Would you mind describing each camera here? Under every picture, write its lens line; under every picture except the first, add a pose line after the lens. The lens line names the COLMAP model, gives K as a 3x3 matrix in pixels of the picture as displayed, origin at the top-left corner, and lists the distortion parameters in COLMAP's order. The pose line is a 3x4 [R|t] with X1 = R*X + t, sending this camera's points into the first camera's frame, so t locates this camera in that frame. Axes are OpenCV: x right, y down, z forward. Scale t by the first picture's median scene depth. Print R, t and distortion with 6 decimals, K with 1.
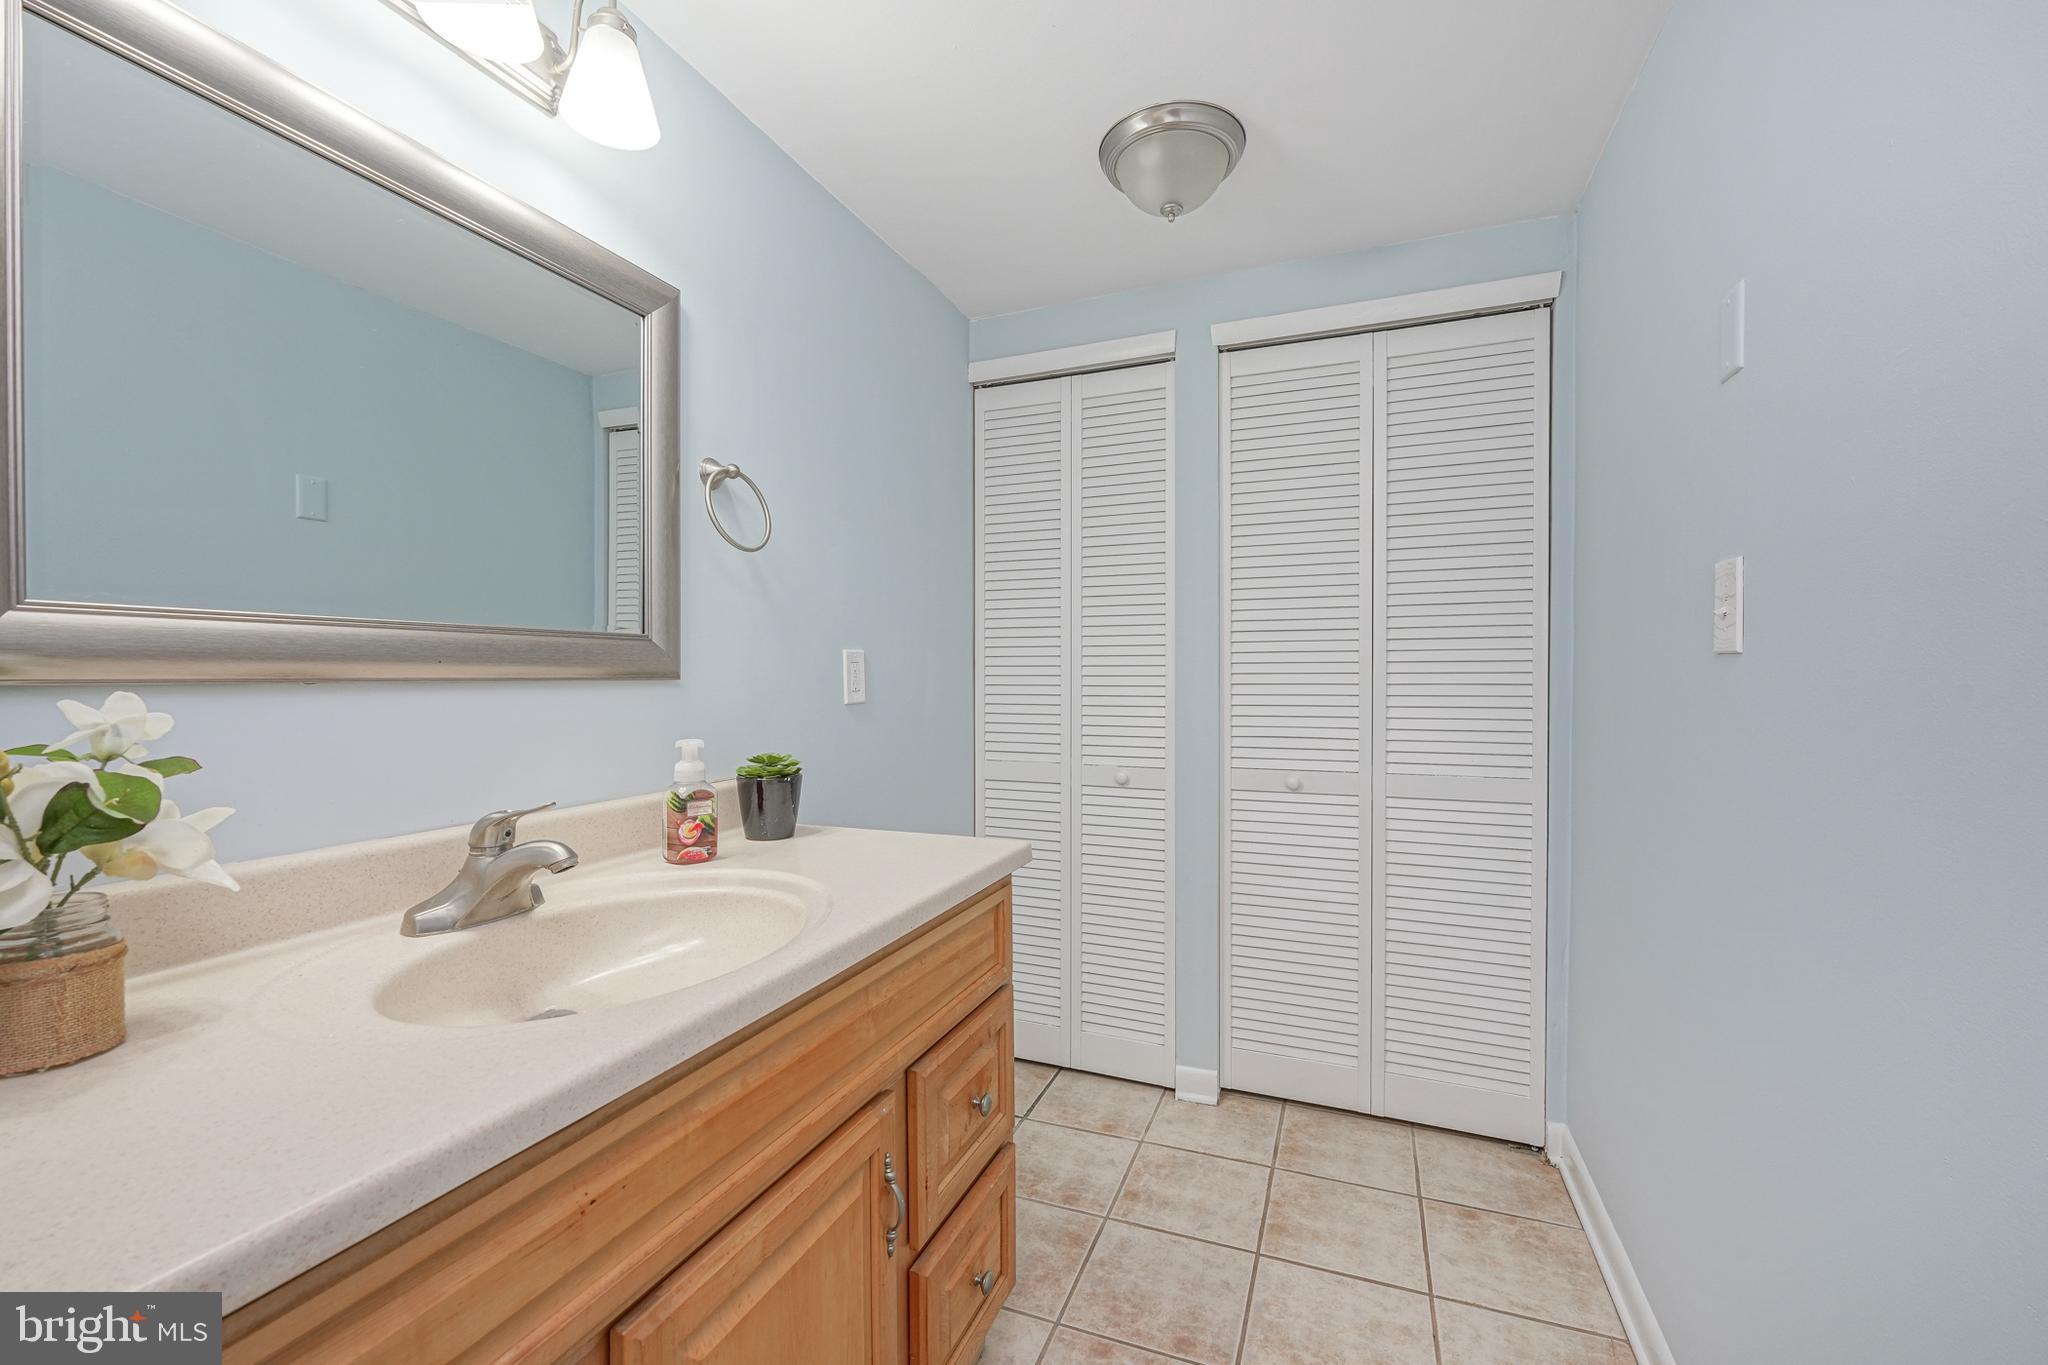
lens RADIAL K [[841.4, 0, 989.1], [0, 841.4, 694.4], [0, 0, 1]] dist [-0.003379, -0.000417]
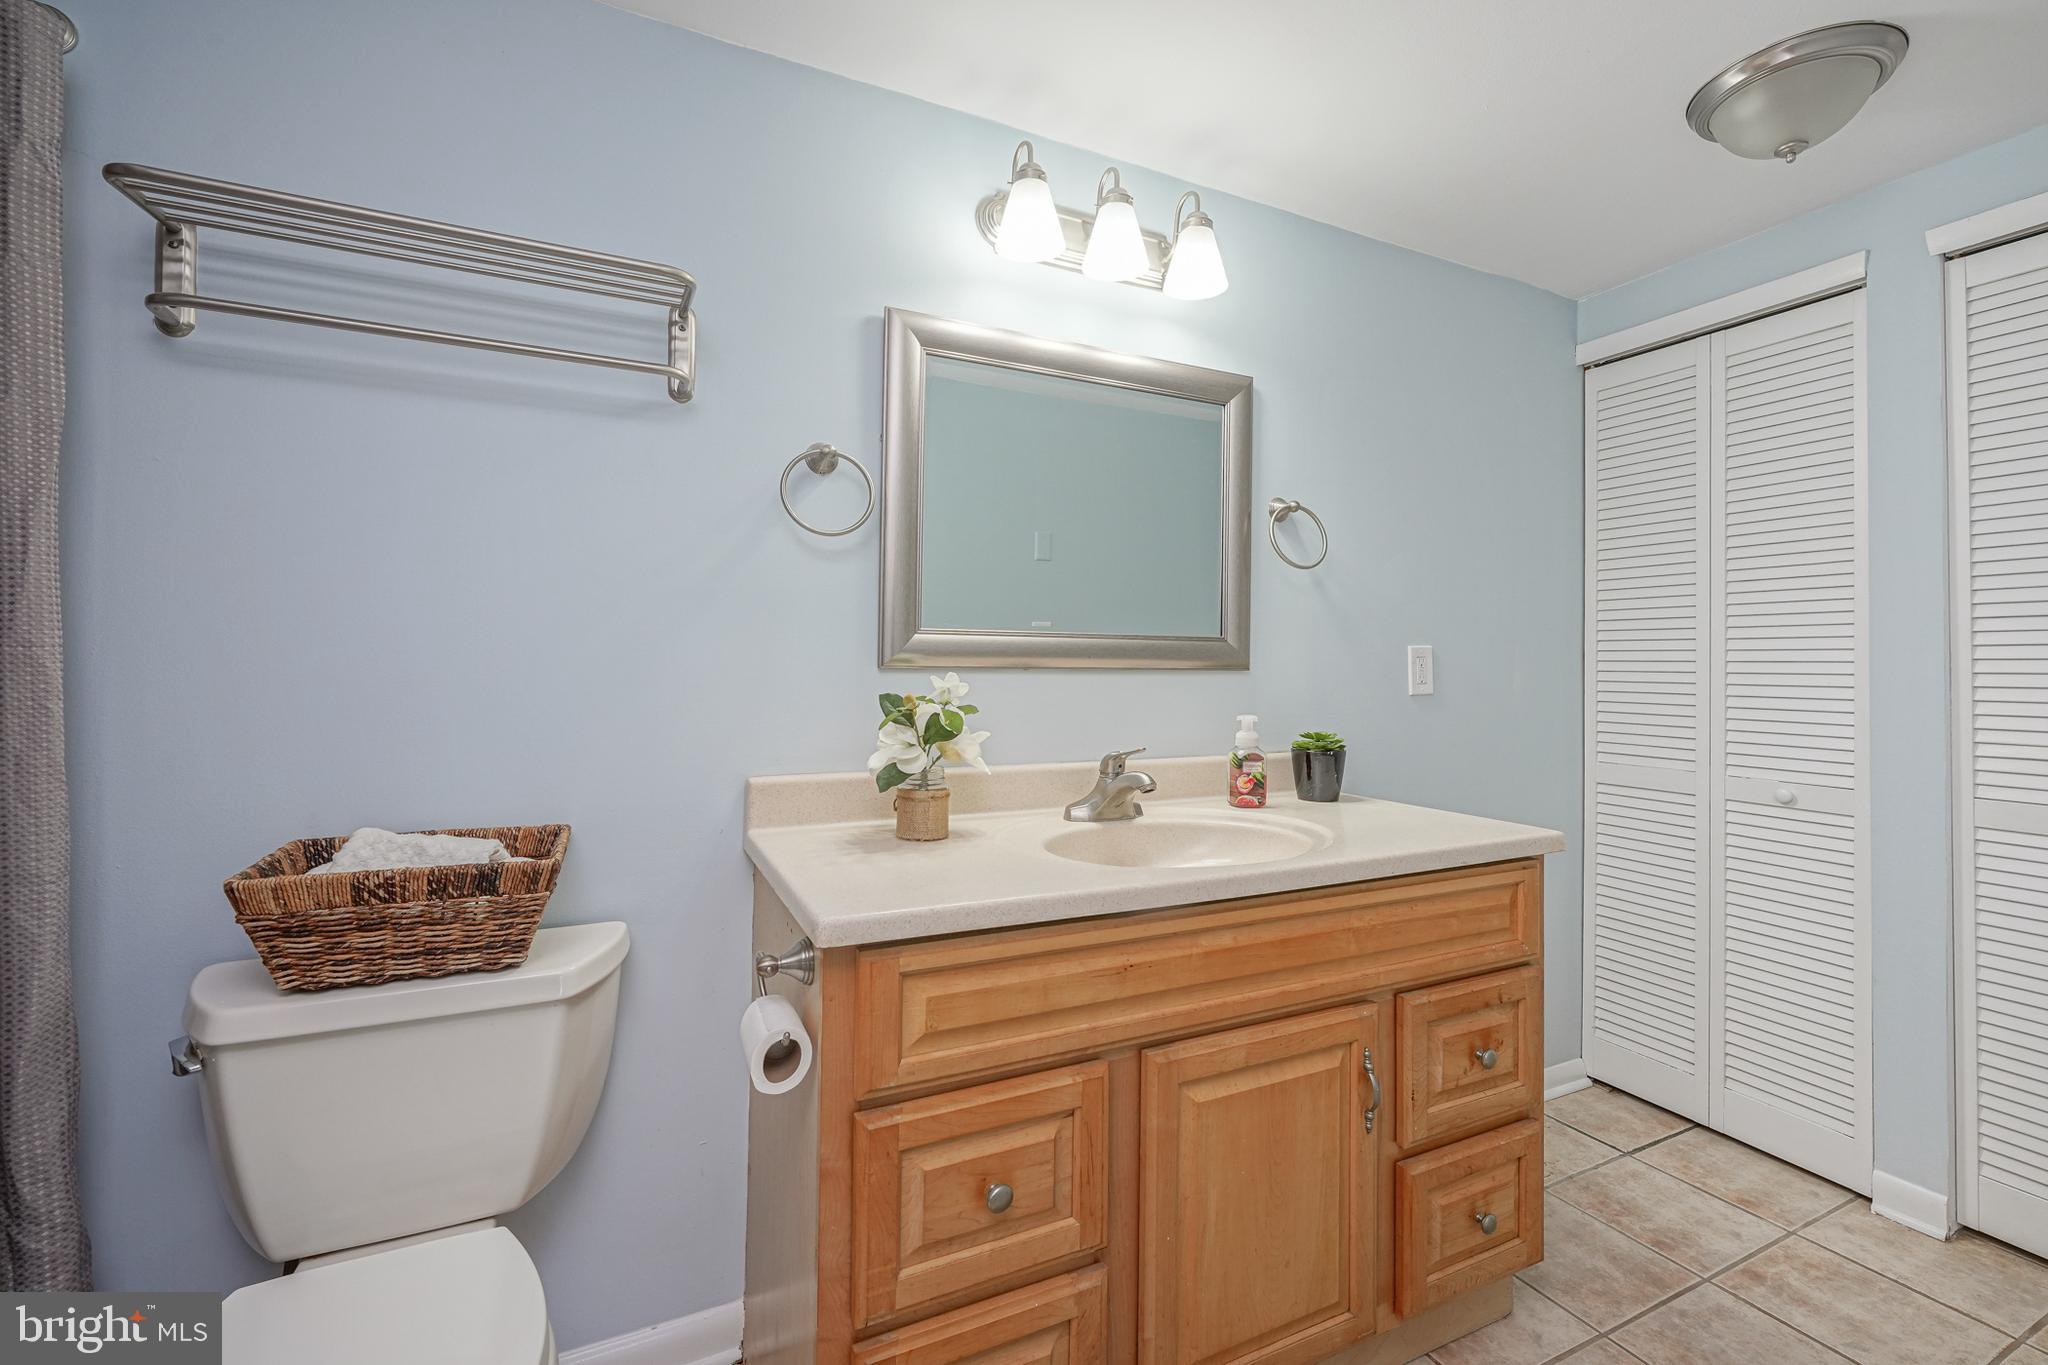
lens RADIAL K [[828.0, 0, 1016.1], [0, 828.0, 692.8], [0, 0, 1]] dist [-0.002462, 0.000081]
pose [[0.748936, 0.031531, -0.661892, 0.235508], [-0.026226, 0.999495, 0.017939, 0.003881], [0.662123, 0.003924, 0.749385, -0.228252]]
